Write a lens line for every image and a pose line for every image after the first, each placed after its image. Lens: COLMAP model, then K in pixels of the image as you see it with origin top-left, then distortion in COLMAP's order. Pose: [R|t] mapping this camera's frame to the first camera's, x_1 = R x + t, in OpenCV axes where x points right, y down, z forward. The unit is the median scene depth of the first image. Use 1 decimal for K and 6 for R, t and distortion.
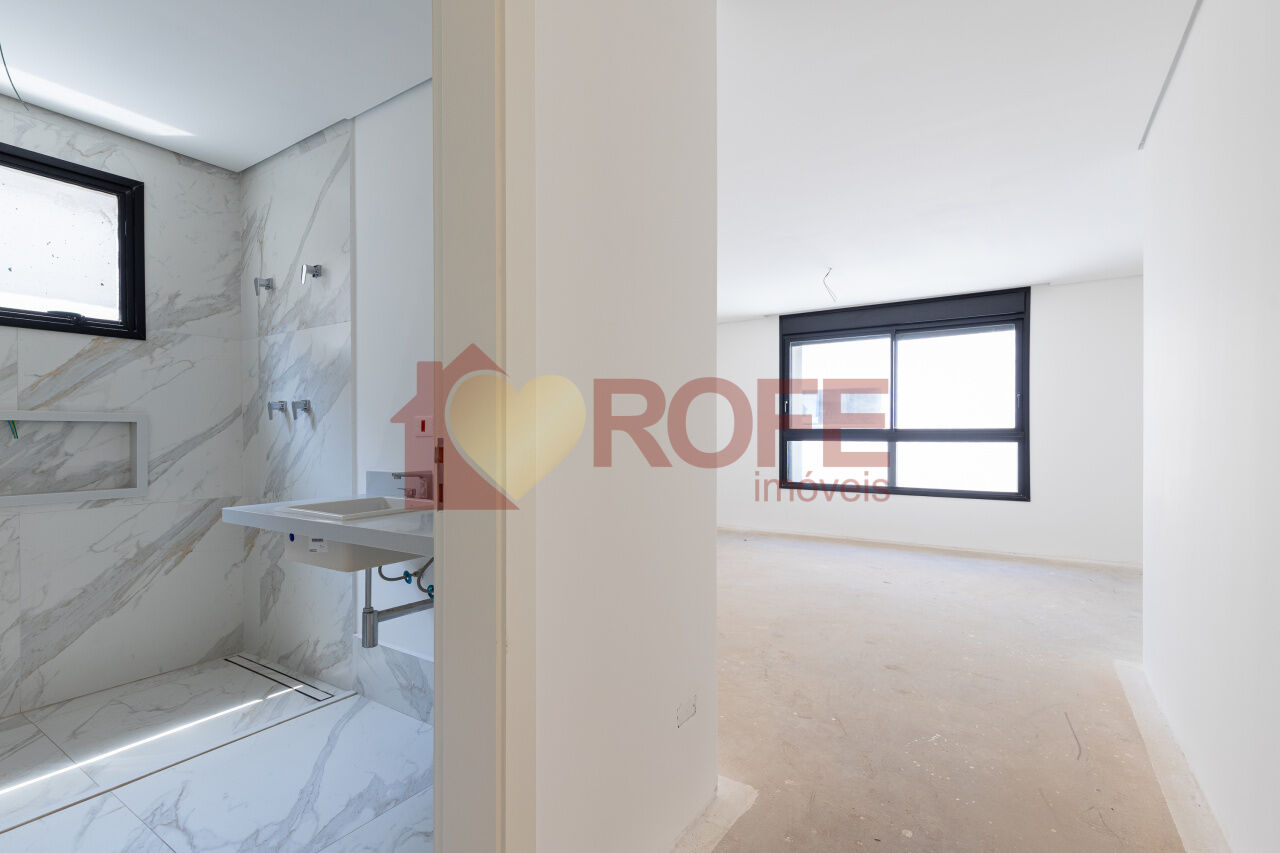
lens RADIAL K [[604.9, 0, 637.5], [0, 604.9, 431.9], [0, 0, 1]] dist [0.000611, 0.000708]
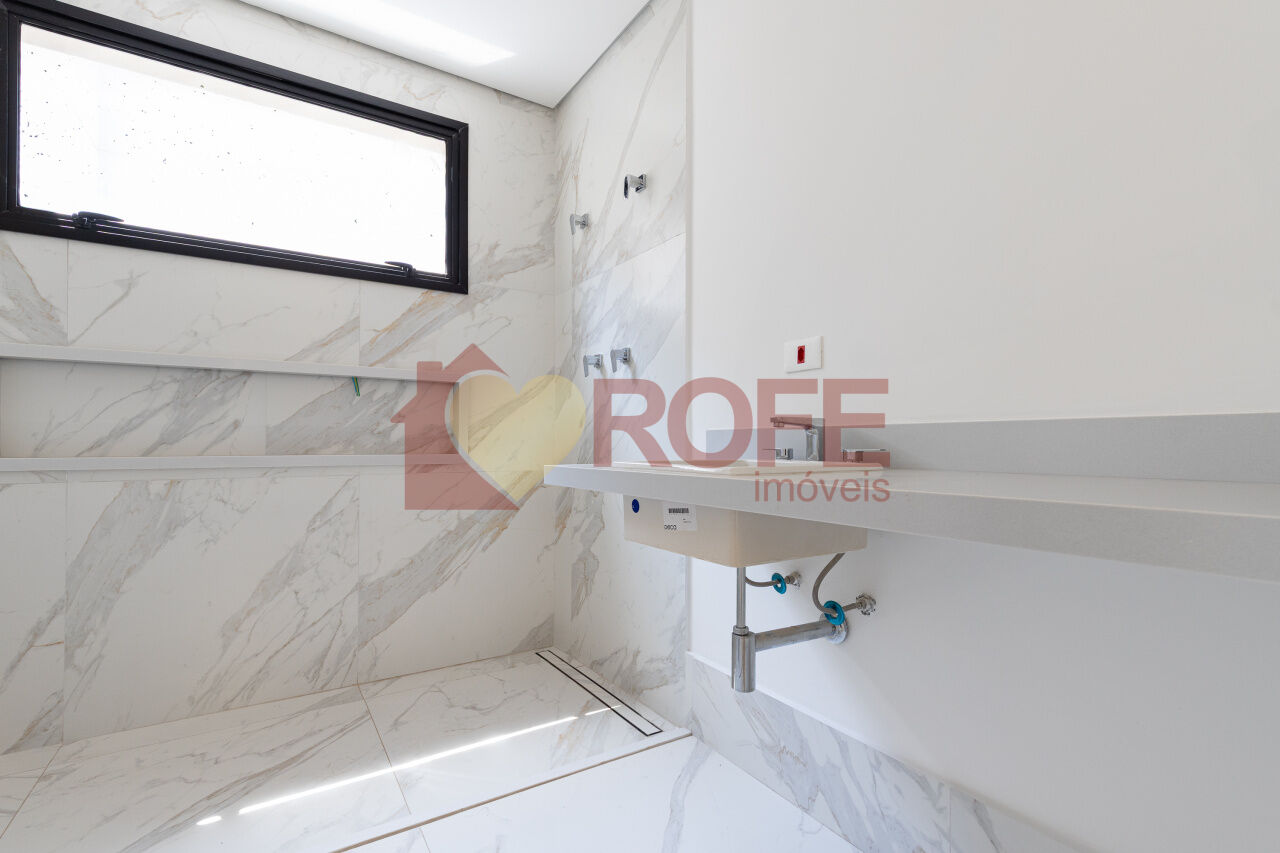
lens RADIAL K [[604.9, 0, 637.5], [0, 604.9, 431.9], [0, 0, 1]] dist [0.000611, 0.000708]
pose [[0.913888, 0.000585, -0.405966, -0.212942], [-0.006891, 0.999877, -0.014070, 0.072202], [0.405908, 0.015656, 0.913780, 0.279968]]
